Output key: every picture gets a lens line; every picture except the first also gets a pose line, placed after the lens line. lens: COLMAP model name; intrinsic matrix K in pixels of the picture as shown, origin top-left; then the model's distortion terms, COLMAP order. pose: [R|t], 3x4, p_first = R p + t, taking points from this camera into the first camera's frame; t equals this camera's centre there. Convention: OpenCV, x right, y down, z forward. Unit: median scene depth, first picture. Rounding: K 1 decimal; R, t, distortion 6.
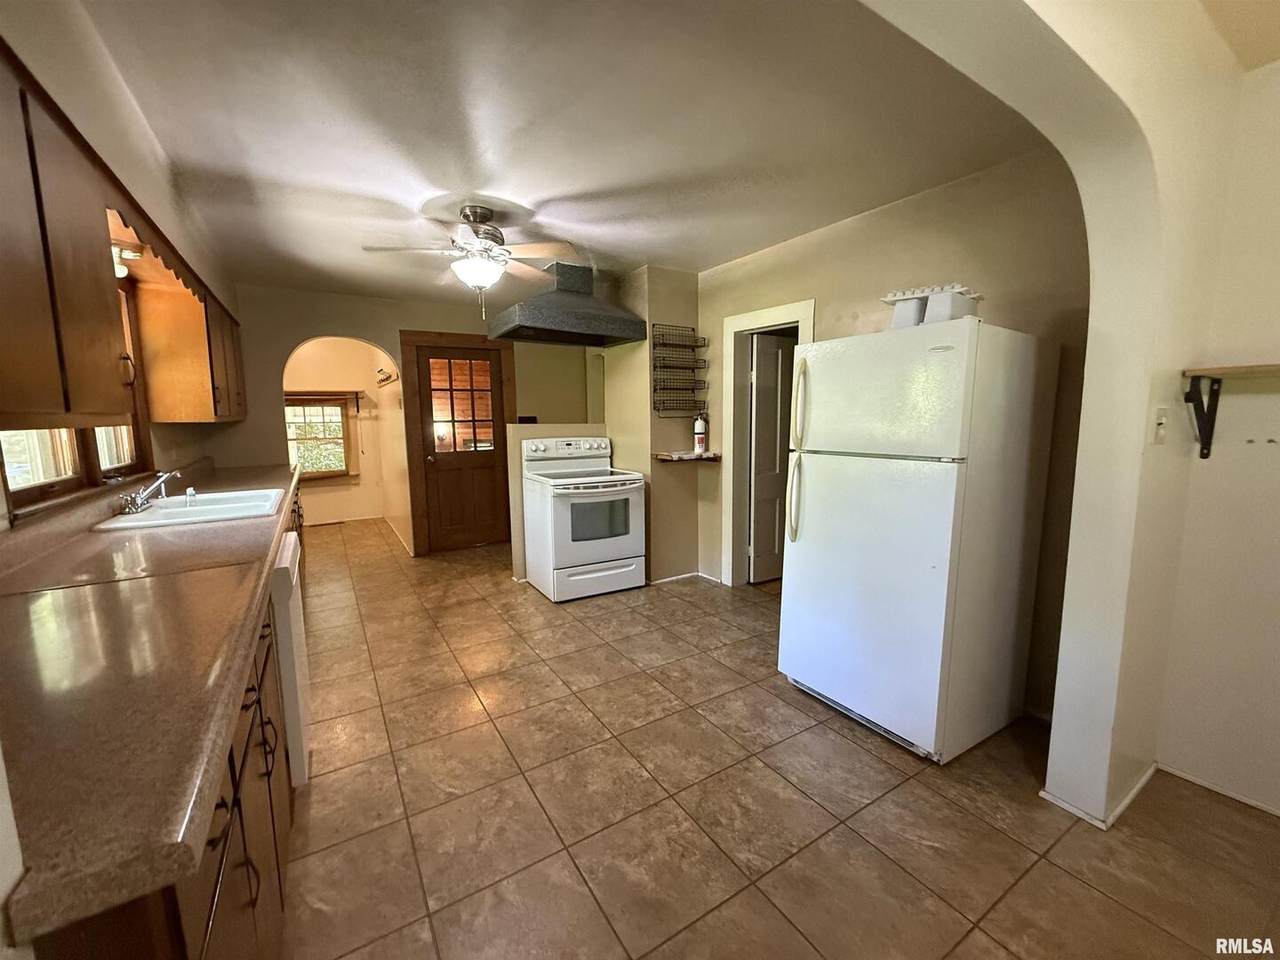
lens RADIAL K [[513.7, 0, 635.2], [0, 513.7, 484.2], [0, 0, 1]] dist [-0.003345, -0.000067]
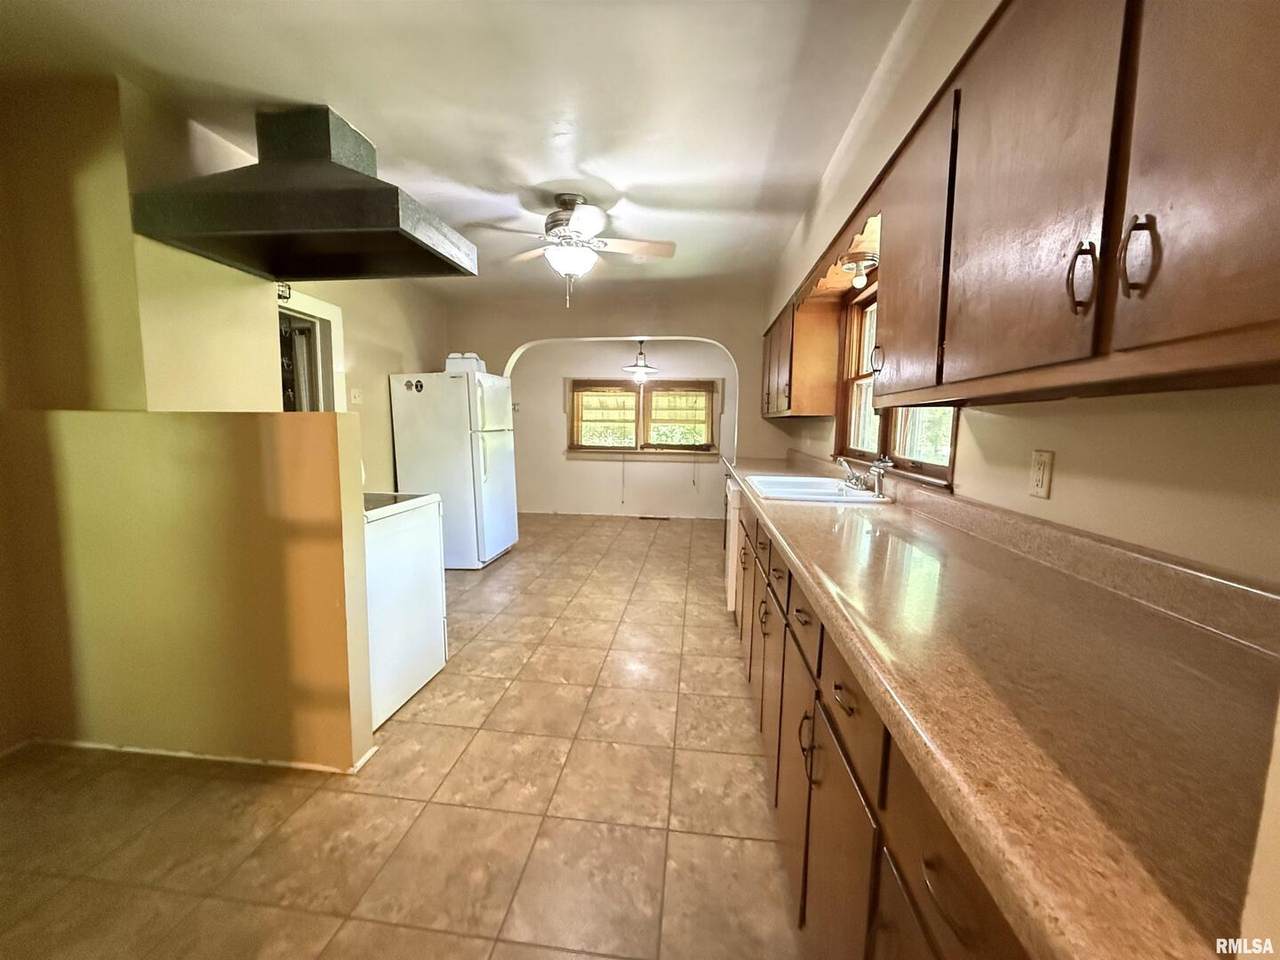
lens RADIAL K [[513.7, 0, 636.2], [0, 513.7, 477.4], [0, 0, 1]] dist [-0.003345, -0.000067]
pose [[-0.779494, -0.068786, 0.622622, -0.882995], [0.077649, 0.975676, 0.205004, -0.169798], [-0.621579, 0.208145, -0.755192, 1.471283]]
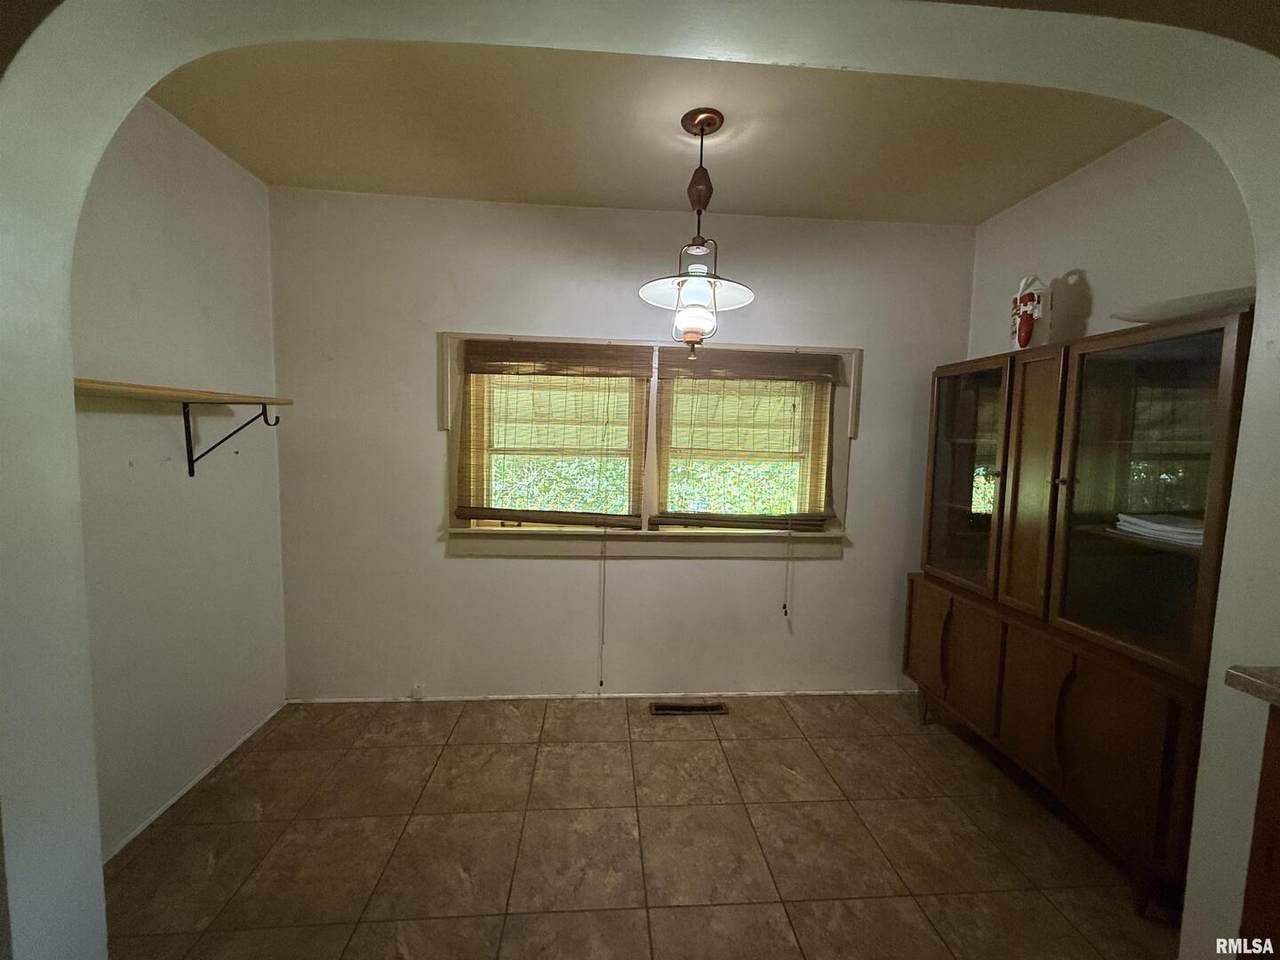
lens RADIAL K [[513.7, 0, 635.7], [0, 513.7, 481.8], [0, 0, 1]] dist [-0.003345, -0.000067]
pose [[-0.890057, -0.050389, 0.453055, -0.650274], [0.044901, 0.979348, 0.197135, -0.147977], [-0.453632, 0.195804, -0.869413, 1.246874]]
